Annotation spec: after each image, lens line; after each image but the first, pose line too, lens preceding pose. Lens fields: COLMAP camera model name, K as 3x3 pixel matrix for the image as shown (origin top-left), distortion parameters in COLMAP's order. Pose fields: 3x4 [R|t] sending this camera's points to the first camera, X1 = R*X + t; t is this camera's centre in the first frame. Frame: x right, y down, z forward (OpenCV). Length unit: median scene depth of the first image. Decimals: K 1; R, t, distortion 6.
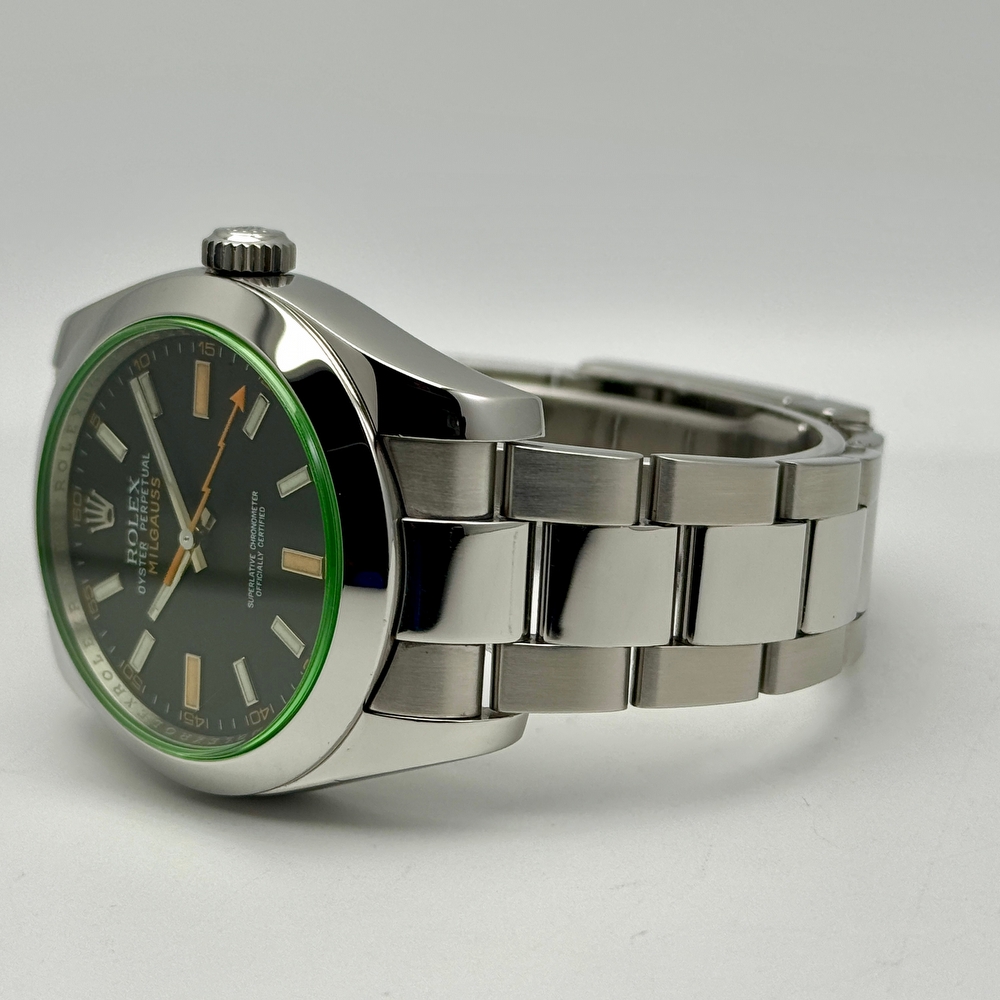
lens RADIAL K [[2708.0, 0, 500.0], [0, 2708.0, 500.0], [0, 0, 1]] dist [0.179182, 0.185541]
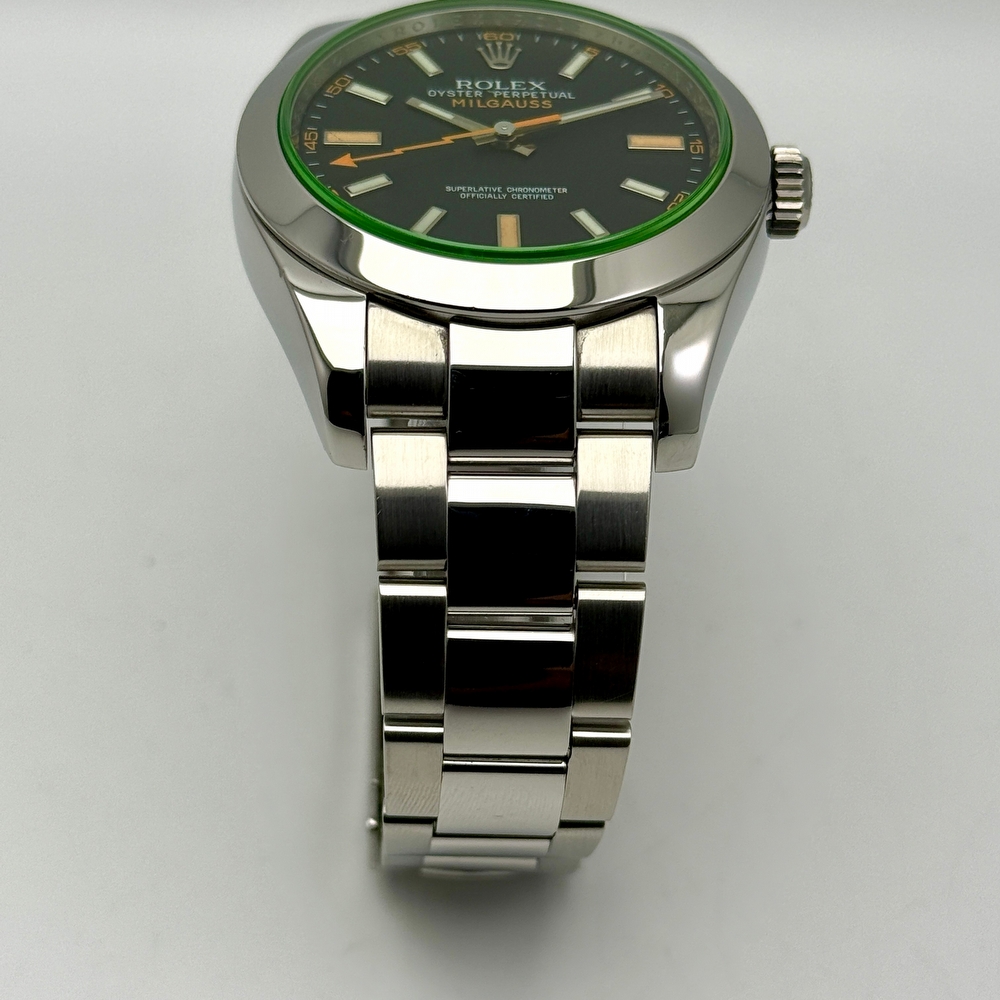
lens RADIAL K [[2708.0, 0, 500.0], [0, 2708.0, 500.0], [0, 0, 1]] dist [0.179182, 0.185541]
pose [[0.049029, 0.993491, -0.102819, 0.116505], [-0.972694, 0.024113, -0.230836, 0.240979], [-0.226855, 0.111329, 0.967545, 0.064135]]
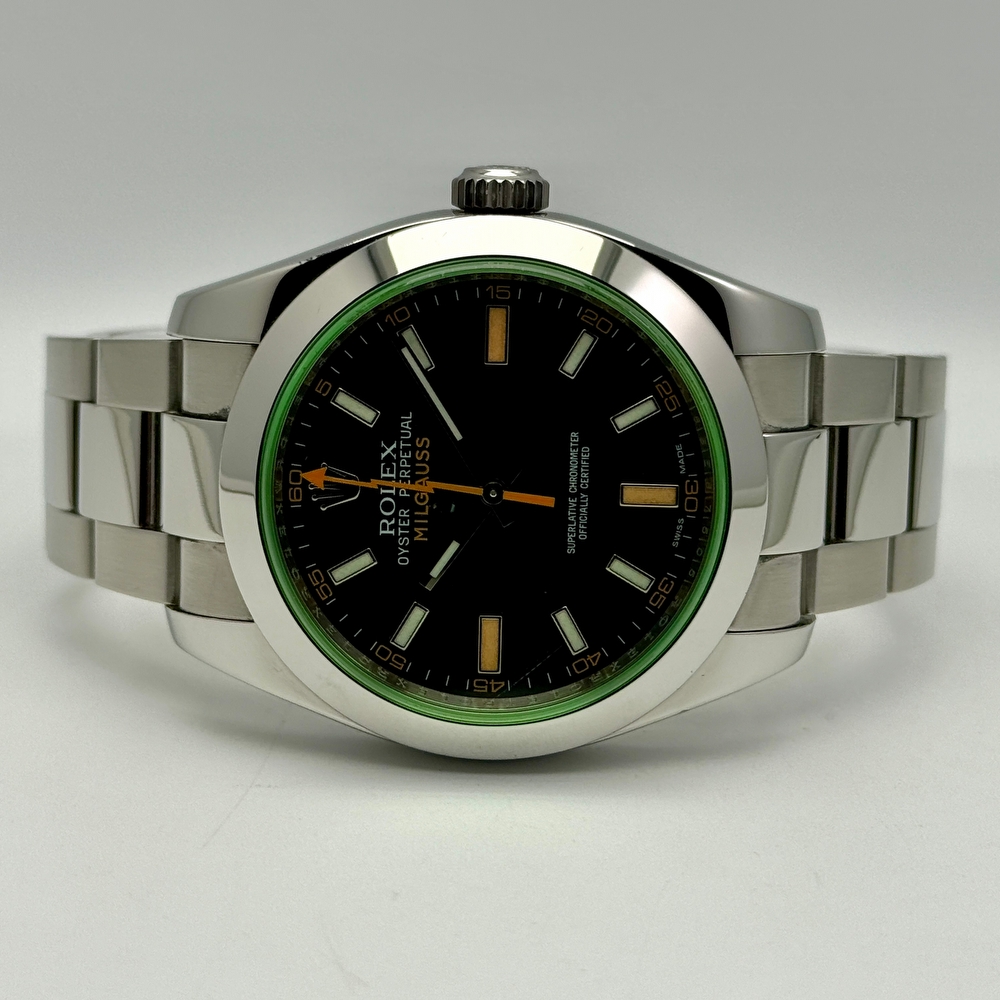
lens RADIAL K [[2708.0, 0, 500.0], [0, 2708.0, 500.0], [0, 0, 1]] dist [0.179182, 0.185541]
pose [[0.749235, -0.120931, 0.651170, -0.717533], [0.132553, 0.990676, 0.031467, -0.012687], [-0.648904, 0.062739, 0.758280, 0.272967]]
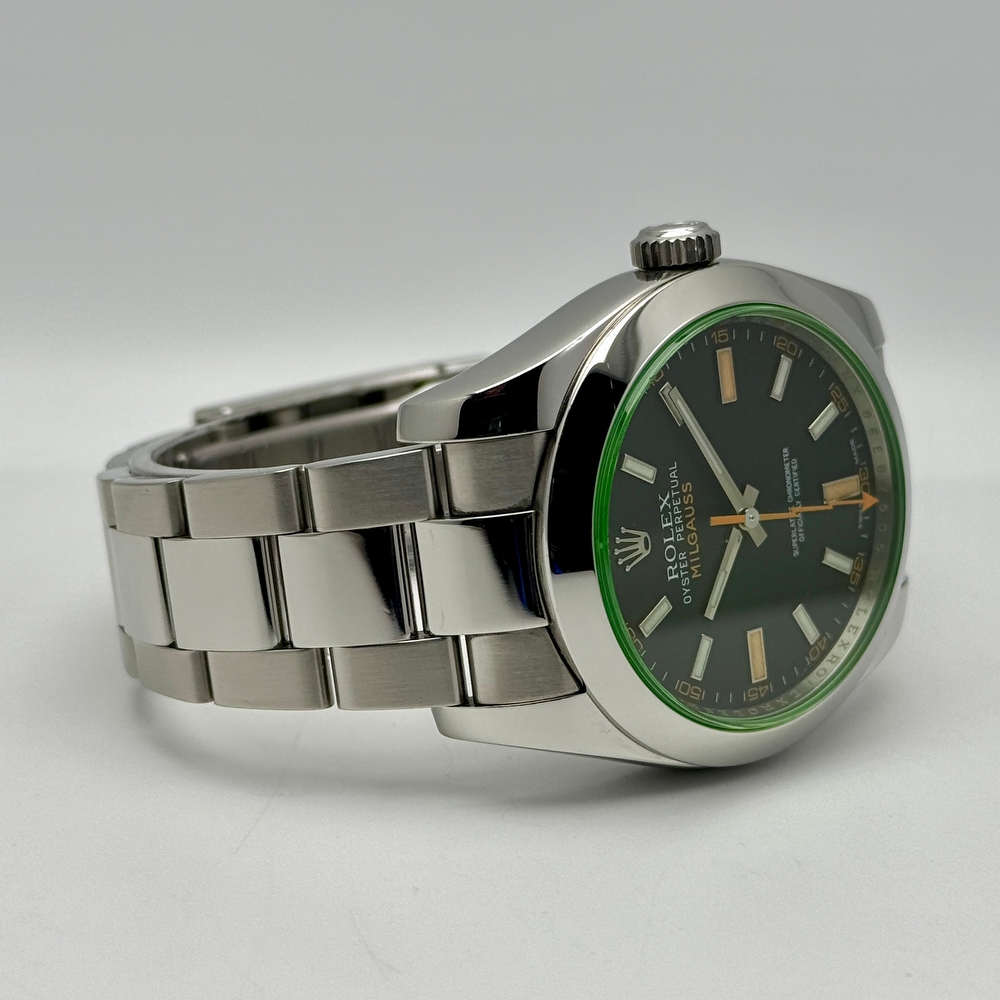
lens RADIAL K [[2708.0, 0, 500.0], [0, 2708.0, 500.0], [0, 0, 1]] dist [0.179182, 0.185541]
pose [[0.155394, -0.239211, 0.958452, -1.102594], [0.300467, 0.935714, 0.184821, -0.208890], [-0.941049, 0.259263, 0.217280, 0.845647]]
